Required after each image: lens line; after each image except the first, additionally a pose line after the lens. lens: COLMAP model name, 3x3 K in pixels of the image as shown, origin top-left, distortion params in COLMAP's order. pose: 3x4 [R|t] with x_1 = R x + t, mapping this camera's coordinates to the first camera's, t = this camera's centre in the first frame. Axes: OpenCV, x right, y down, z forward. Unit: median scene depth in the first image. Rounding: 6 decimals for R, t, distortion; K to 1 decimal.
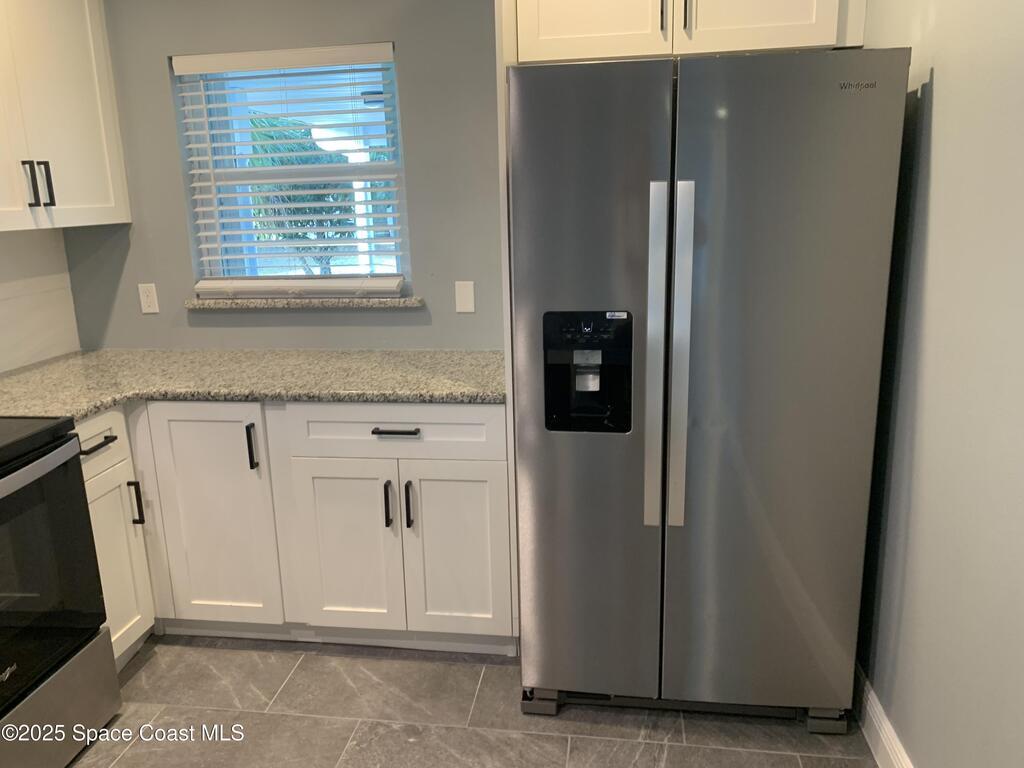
lens RADIAL K [[781.7, 0, 511.1], [0, 781.7, 380.2], [0, 0, 1]] dist [0.002794, 0.008580]
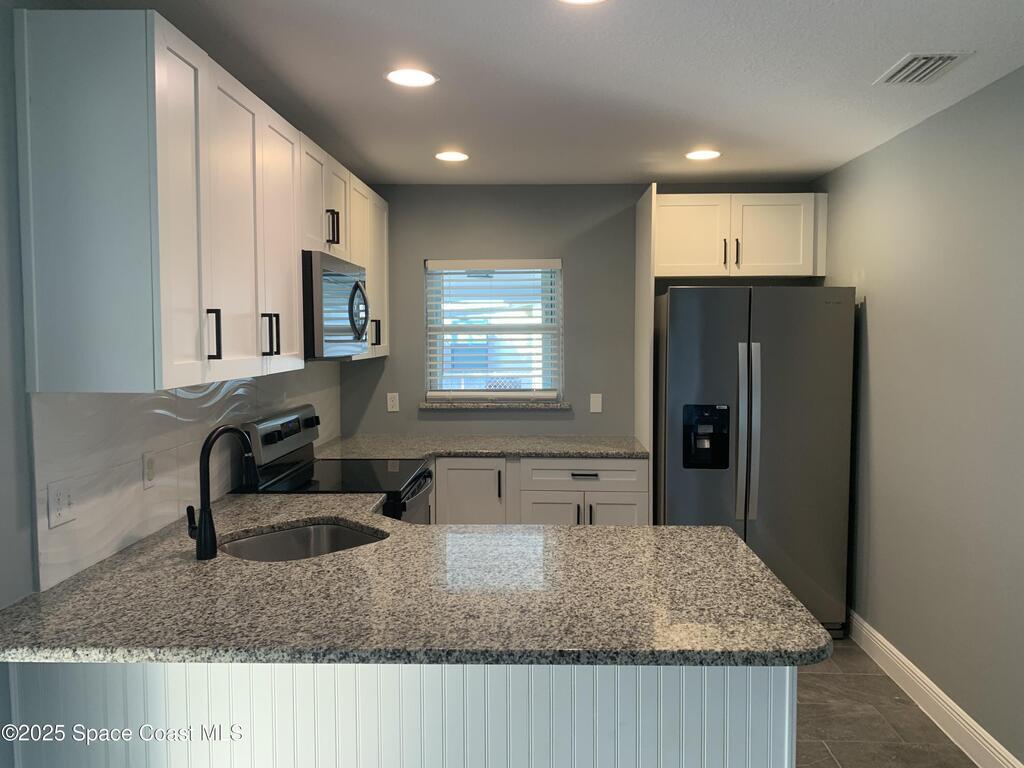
lens RADIAL K [[781.7, 0, 514.9], [0, 781.7, 378.1], [0, 0, 1]] dist [0.002794, 0.008580]
pose [[0.995076, 0.021100, 0.096842, -0.470669], [-0.003736, 0.984368, -0.176083, 0.158581], [-0.099044, 0.174854, 0.979600, -0.736070]]
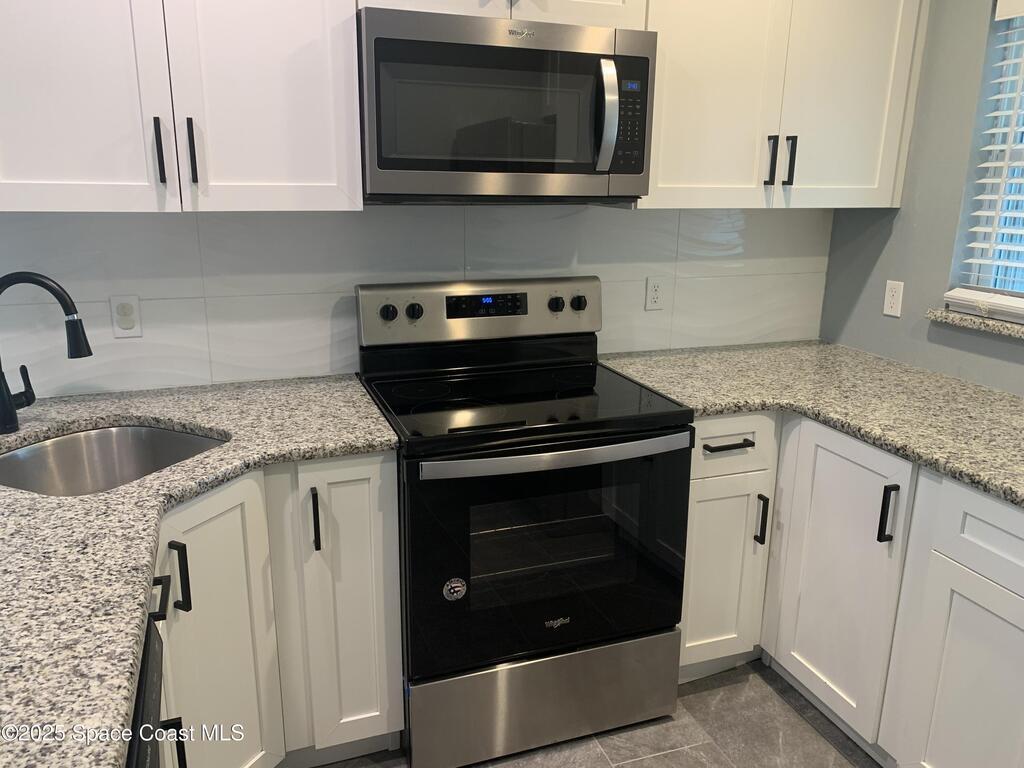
lens RADIAL K [[781.7, 0, 511.9], [0, 781.7, 382.7], [0, 0, 1]] dist [0.002794, 0.008580]
pose [[0.461986, 0.260565, -0.847747, 0.111463], [-0.234121, 0.957791, 0.166802, -0.078243], [0.855428, 0.121416, 0.503490, 0.291343]]
